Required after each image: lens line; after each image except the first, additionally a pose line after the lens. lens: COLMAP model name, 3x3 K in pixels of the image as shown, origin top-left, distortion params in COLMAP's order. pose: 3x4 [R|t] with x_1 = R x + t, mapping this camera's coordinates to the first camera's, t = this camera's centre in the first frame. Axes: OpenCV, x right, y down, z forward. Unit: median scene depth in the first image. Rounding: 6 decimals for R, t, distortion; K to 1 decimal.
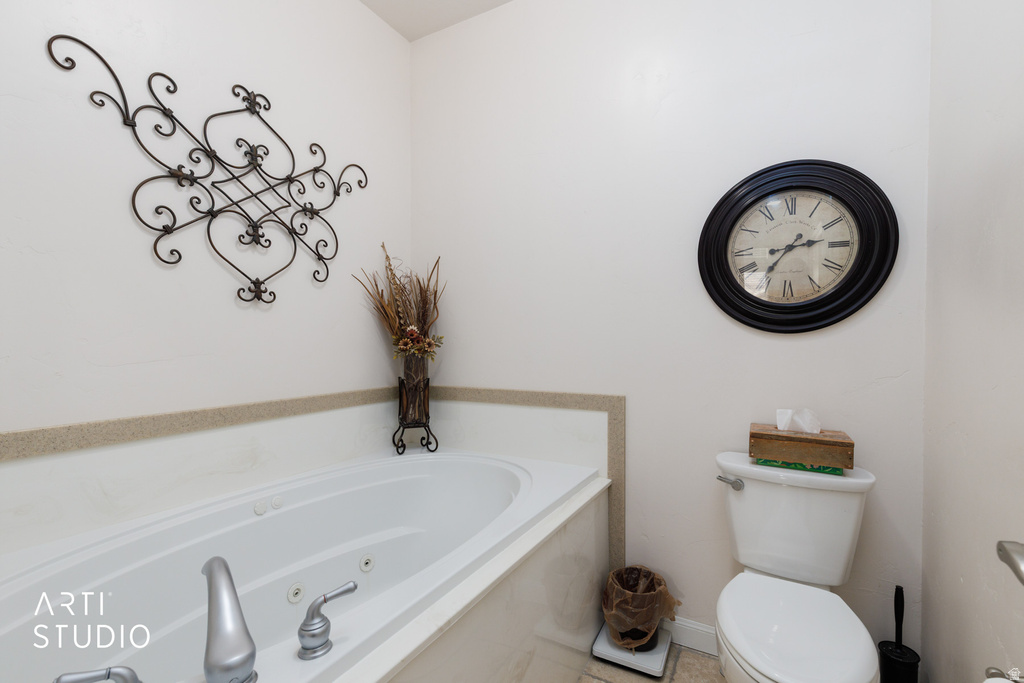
lens RADIAL K [[467.1, 0, 510.7], [0, 467.1, 341.8], [0, 0, 1]] dist [0.005560, 0.000103]
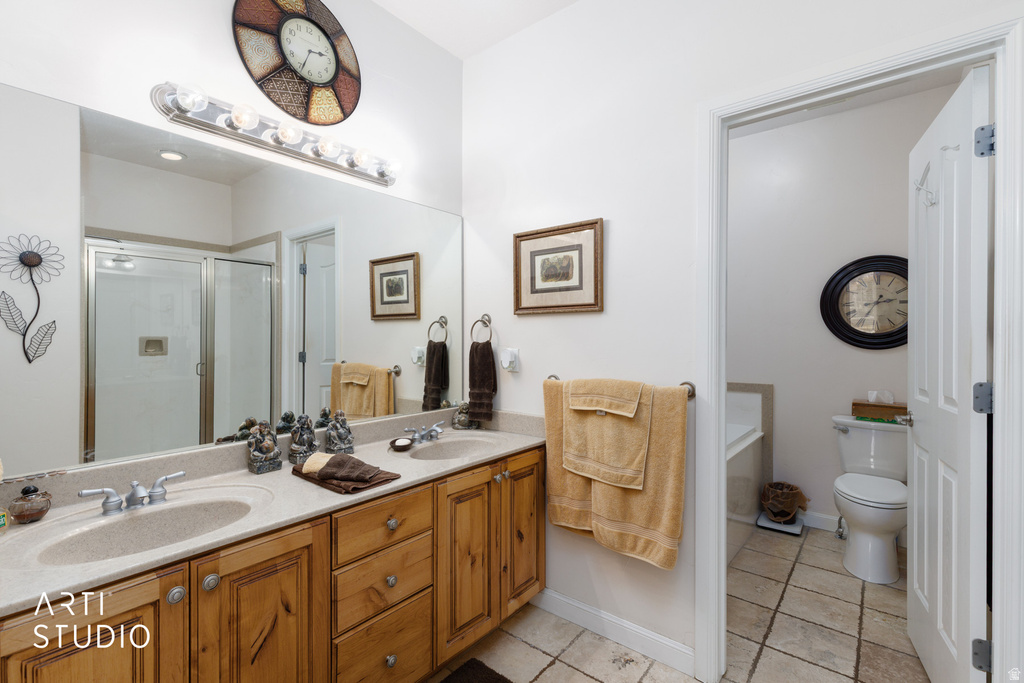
lens RADIAL K [[467.1, 0, 512.7], [0, 467.1, 340.9], [0, 0, 1]] dist [0.005560, 0.000103]
pose [[0.987265, -0.002791, -0.159059, -0.481736], [0.002949, 0.999995, 0.000757, -0.054797], [0.159056, -0.001216, 0.987269, -0.965821]]
